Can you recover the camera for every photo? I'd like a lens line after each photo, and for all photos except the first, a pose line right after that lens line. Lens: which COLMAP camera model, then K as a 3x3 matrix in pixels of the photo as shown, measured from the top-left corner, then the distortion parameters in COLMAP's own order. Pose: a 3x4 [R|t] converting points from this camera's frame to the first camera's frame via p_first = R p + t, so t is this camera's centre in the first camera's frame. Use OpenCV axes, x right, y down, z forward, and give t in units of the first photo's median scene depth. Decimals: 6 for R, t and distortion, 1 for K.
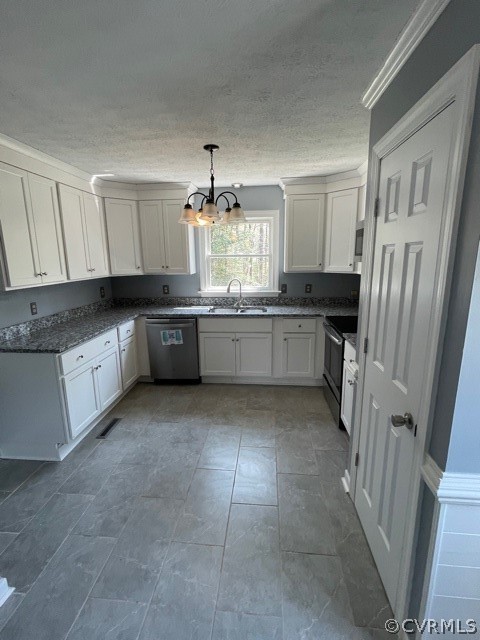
lens RADIAL K [[299.7, 0, 237.8], [0, 299.7, 319.1], [0, 0, 1]] dist [-0.006697, 0.002082]
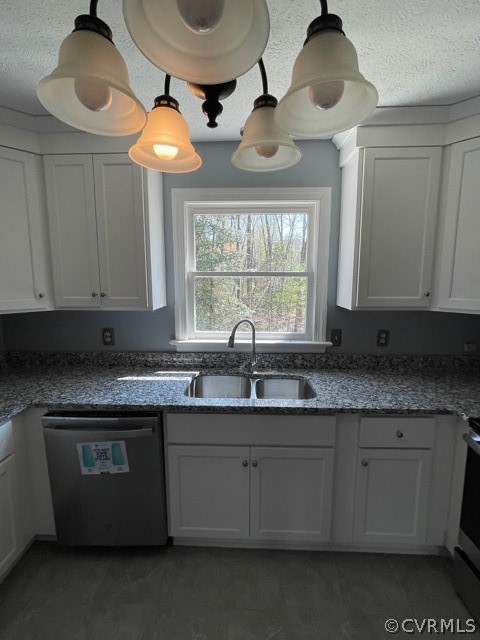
lens RADIAL K [[299.7, 0, 237.7], [0, 299.7, 317.2], [0, 0, 1]] dist [-0.006697, 0.002082]
pose [[0.998488, 0.006804, 0.054548, -0.051613], [-0.002822, 0.997346, -0.072750, -0.110728], [-0.054898, 0.072486, 0.995857, 0.545861]]
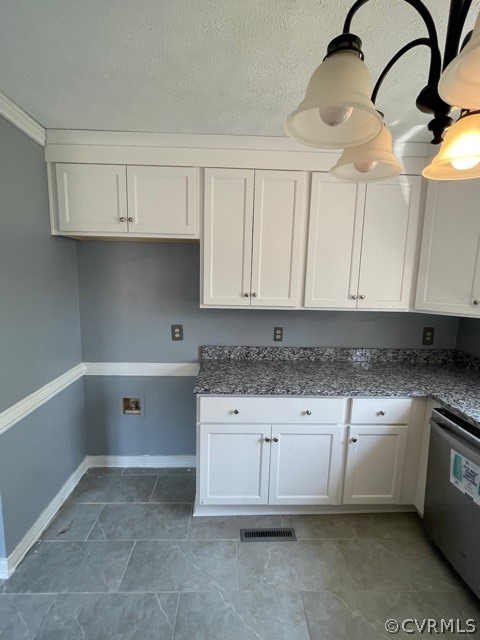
lens RADIAL K [[299.7, 0, 236.4], [0, 299.7, 317.1], [0, 0, 1]] dist [-0.006697, 0.002082]
pose [[0.122473, 0.159586, -0.979557, 0.099805], [-0.228290, 0.965052, 0.128680, -0.130224], [0.965859, 0.207863, 0.154624, 0.588835]]
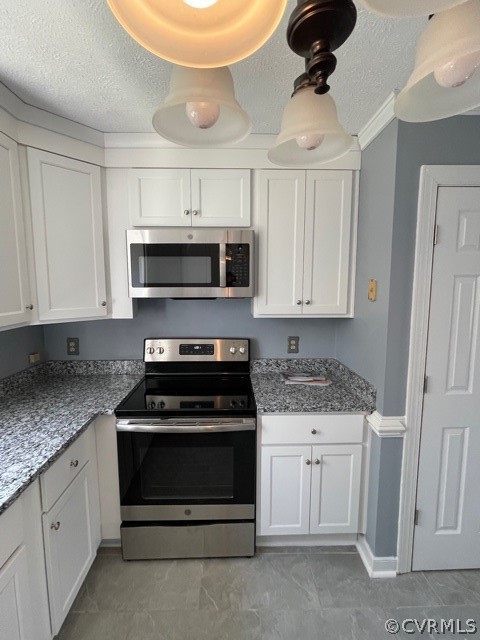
lens RADIAL K [[299.7, 0, 237.6], [0, 299.7, 317.2], [0, 0, 1]] dist [-0.006697, 0.002082]
pose [[-0.115912, -0.094928, 0.988713, -0.177369], [0.208722, 0.970868, 0.117684, -0.157535], [-0.971082, 0.220007, -0.092722, 0.758525]]
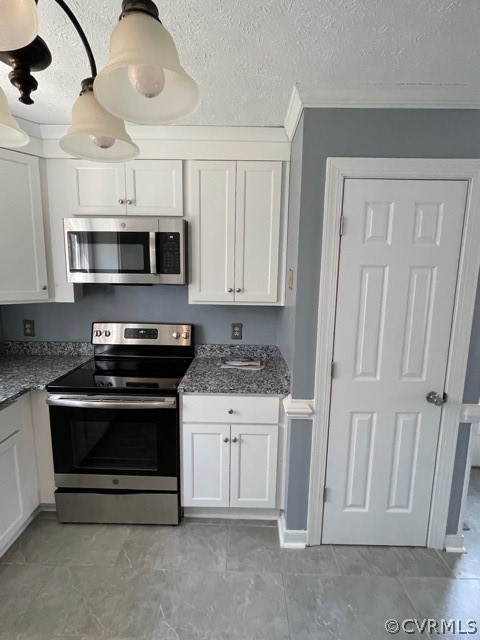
lens RADIAL K [[299.7, 0, 238.1], [0, 299.7, 317.3], [0, 0, 1]] dist [-0.006697, 0.002082]
pose [[-0.080923, -0.129920, 0.988217, -0.216506], [0.192491, 0.970766, 0.143389, -0.125933], [-0.977956, 0.201826, -0.053549, 0.625590]]
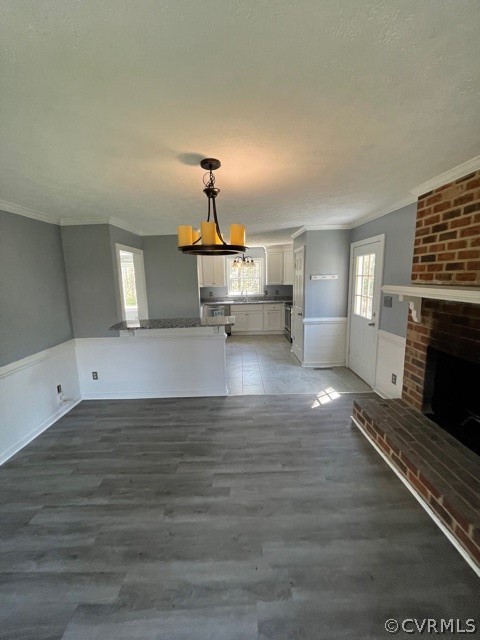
lens RADIAL K [[256.9, 0, 239.0], [0, 256.9, 319.0], [0, 0, 1]] dist [-0.002124, 0.001225]
pose [[0.995329, -0.025006, 0.093249, -0.251393], [0.029421, 0.998495, -0.046280, 0.193209], [-0.091952, 0.048807, 0.994567, -0.948740]]
